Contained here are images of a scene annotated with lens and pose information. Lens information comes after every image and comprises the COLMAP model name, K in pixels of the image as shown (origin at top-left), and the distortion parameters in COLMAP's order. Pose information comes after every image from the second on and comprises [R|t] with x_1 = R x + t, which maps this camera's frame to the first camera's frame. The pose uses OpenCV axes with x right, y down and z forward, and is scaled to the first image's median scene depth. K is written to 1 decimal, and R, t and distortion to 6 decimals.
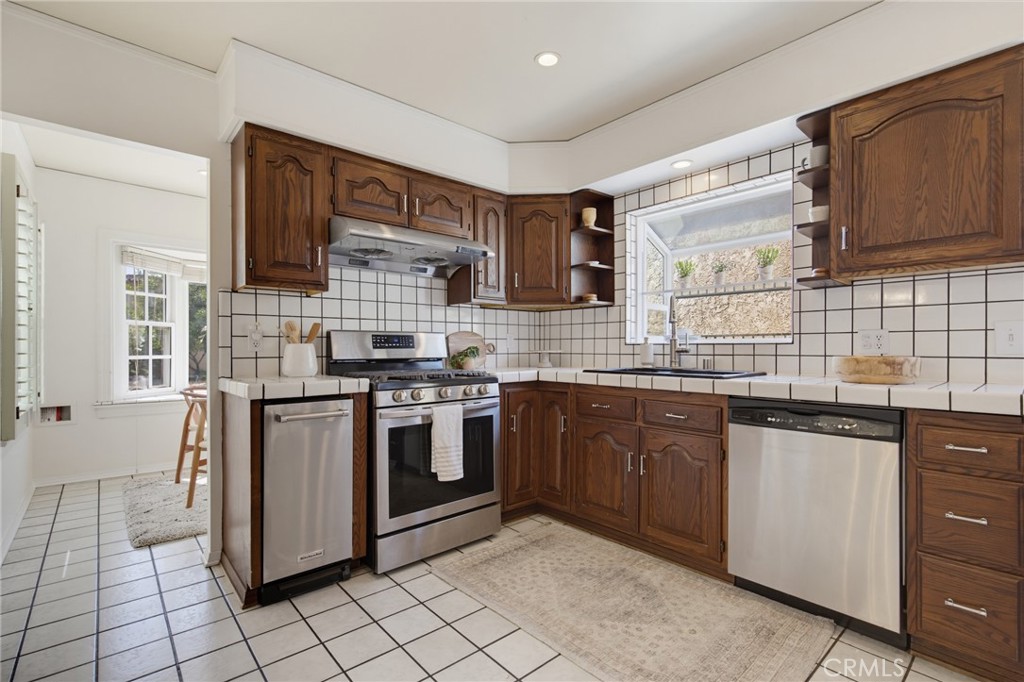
lens RADIAL K [[465.8, 0, 510.7], [0, 465.8, 347.0], [0, 0, 1]] dist [0.003859, 0.001135]
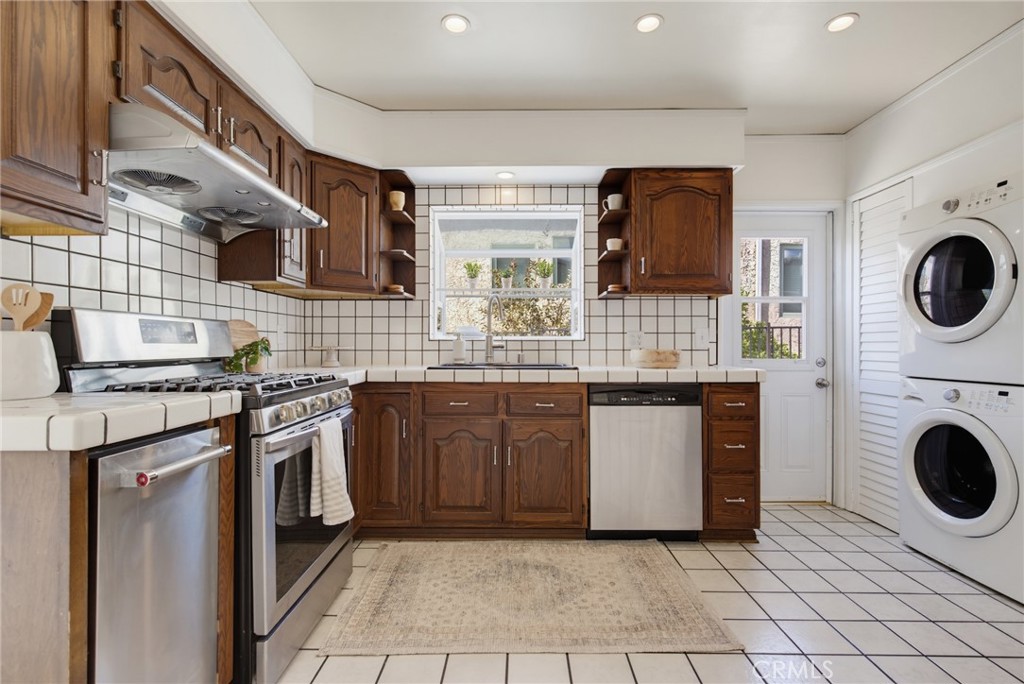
lens RADIAL K [[465.8, 0, 508.4], [0, 465.8, 343.7], [0, 0, 1]] dist [0.003859, 0.001135]
pose [[0.673315, 0.004452, 0.739342, -0.445095], [-0.002697, 0.999990, -0.003565, 0.005710], [-0.739350, 0.000406, 0.673321, 0.270036]]
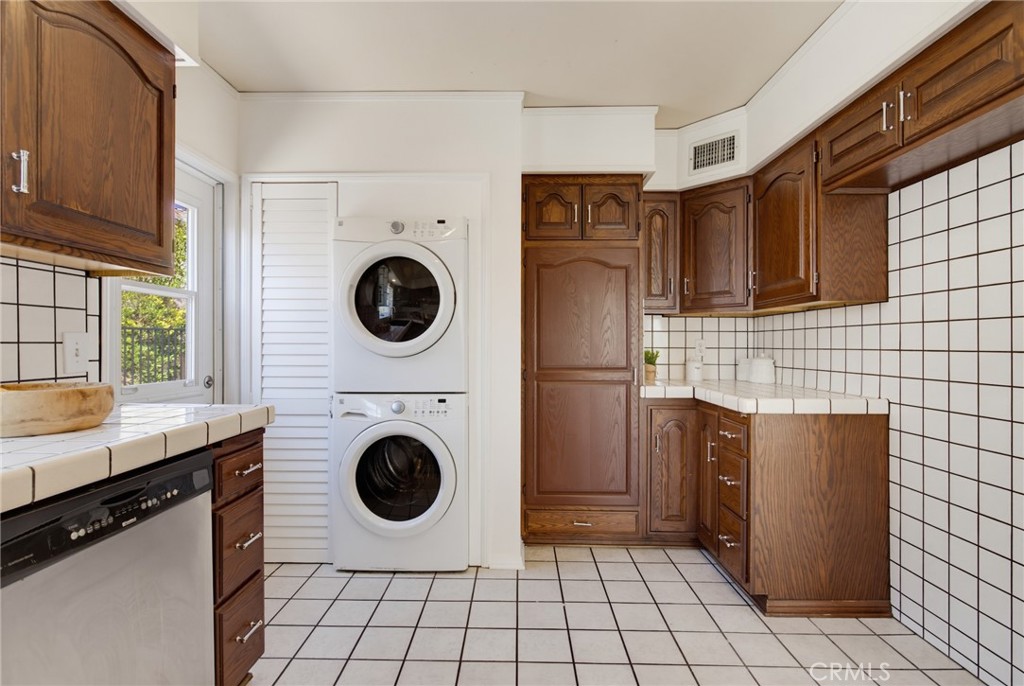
lens RADIAL K [[482.6, 0, 509.3], [0, 482.6, 345.9], [0, 0, 1]] dist [0.000603, 0.000264]
pose [[-0.736920, -0.003638, 0.675970, -0.061019], [-0.002673, 0.999993, 0.002468, -0.025644], [-0.675975, 0.000011, -0.736925, 0.777627]]
